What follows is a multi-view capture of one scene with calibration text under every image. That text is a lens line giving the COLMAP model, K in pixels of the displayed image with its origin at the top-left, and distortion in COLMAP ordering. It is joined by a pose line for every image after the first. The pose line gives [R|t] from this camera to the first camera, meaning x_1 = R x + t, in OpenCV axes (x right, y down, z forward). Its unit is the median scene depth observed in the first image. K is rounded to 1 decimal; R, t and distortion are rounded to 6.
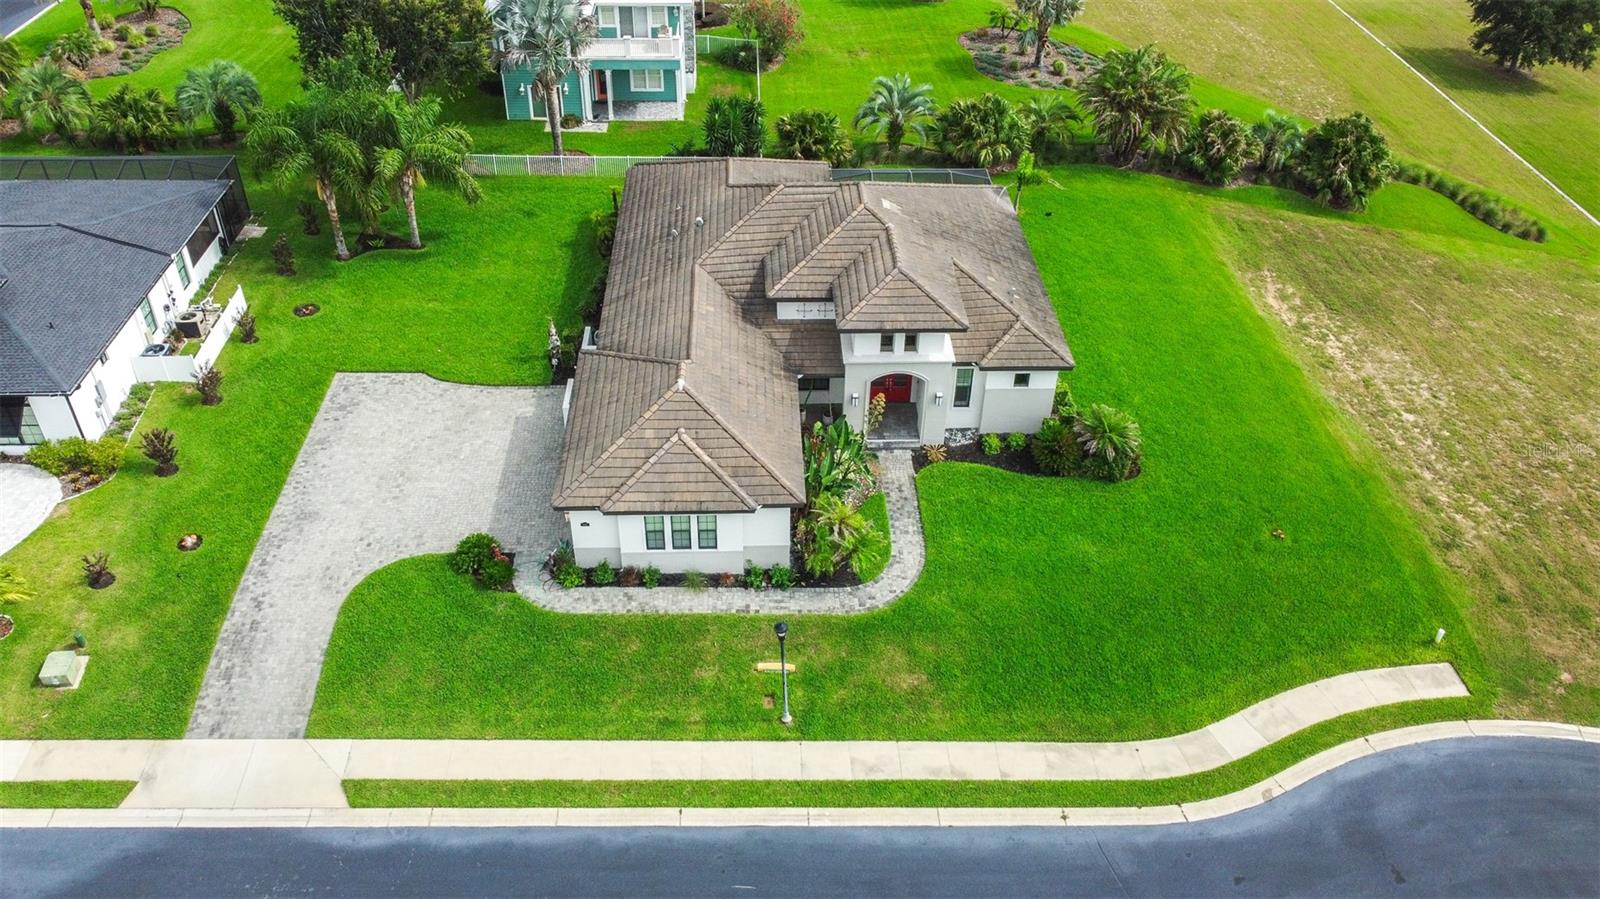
lens RADIAL K [[1240.5, 0, 791.0], [0, 1240.5, 452.1], [0, 0, 1]] dist [0.000103, -0.003120]
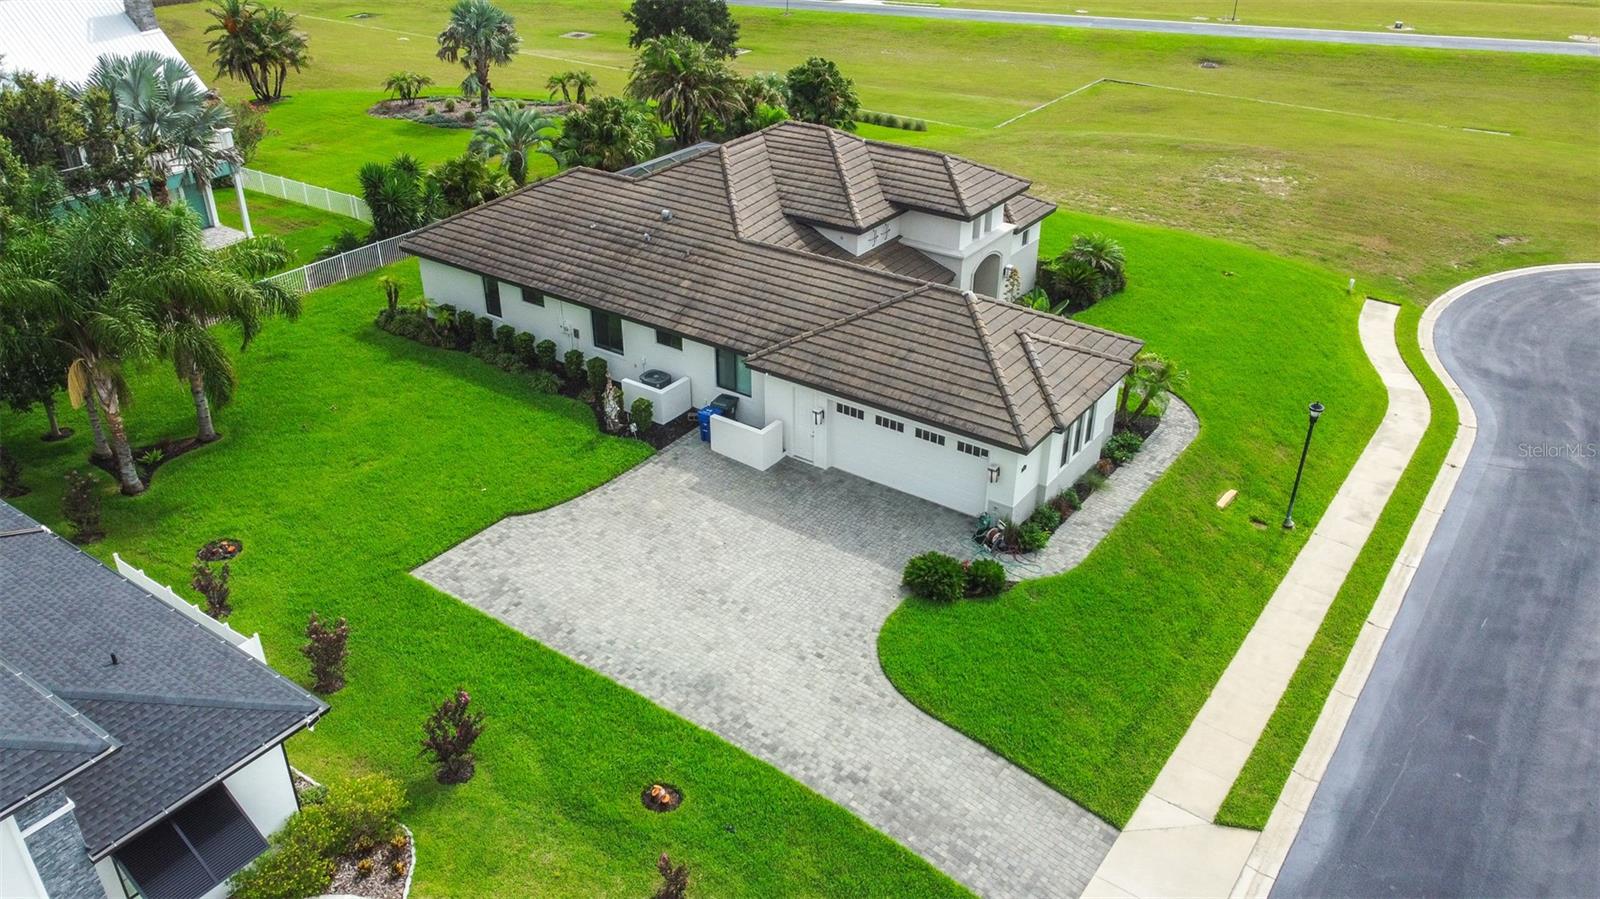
lens RADIAL K [[1205.7, 0, 791.1], [0, 1205.7, 453.8], [0, 0, 1]] dist [-0.001334, -0.001112]
pose [[0.606226, -0.402492, 0.685923, -0.698147], [0.485440, 0.870441, 0.081729, -0.078538], [-0.629951, 0.283429, 0.723070, 0.447216]]
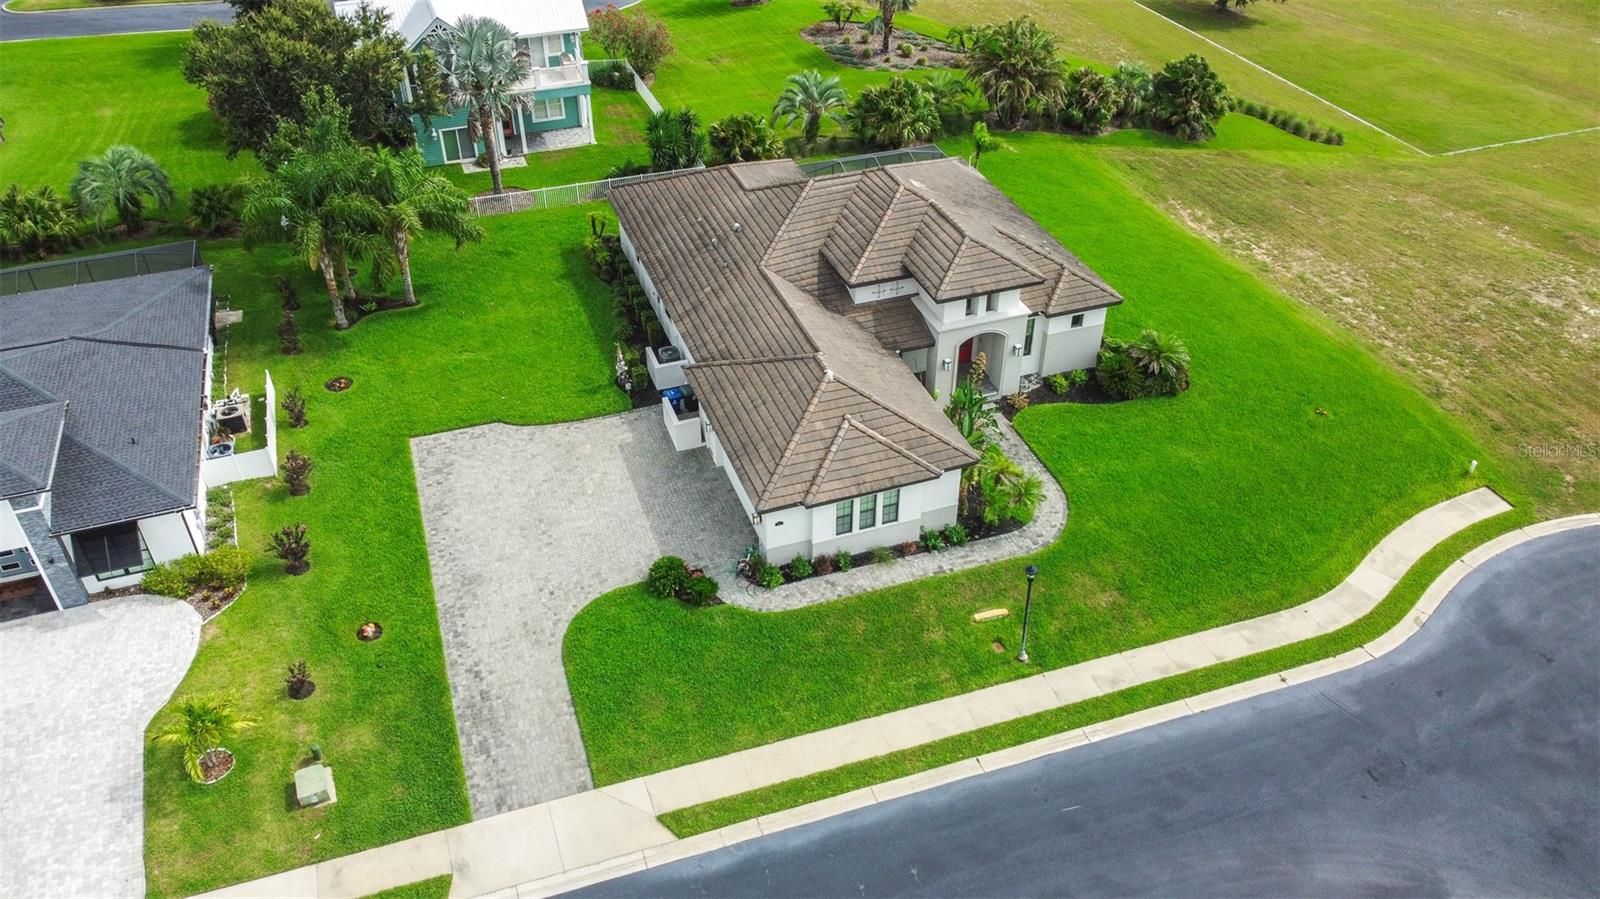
lens RADIAL K [[1205.7, 0, 791.1], [0, 1205.7, 453.8], [0, 0, 1]] dist [-0.001334, -0.001112]
pose [[0.953645, -0.196323, 0.228077, -0.323808], [0.196313, 0.980272, 0.022964, -0.017023], [-0.228086, 0.022875, 0.973372, 0.019788]]
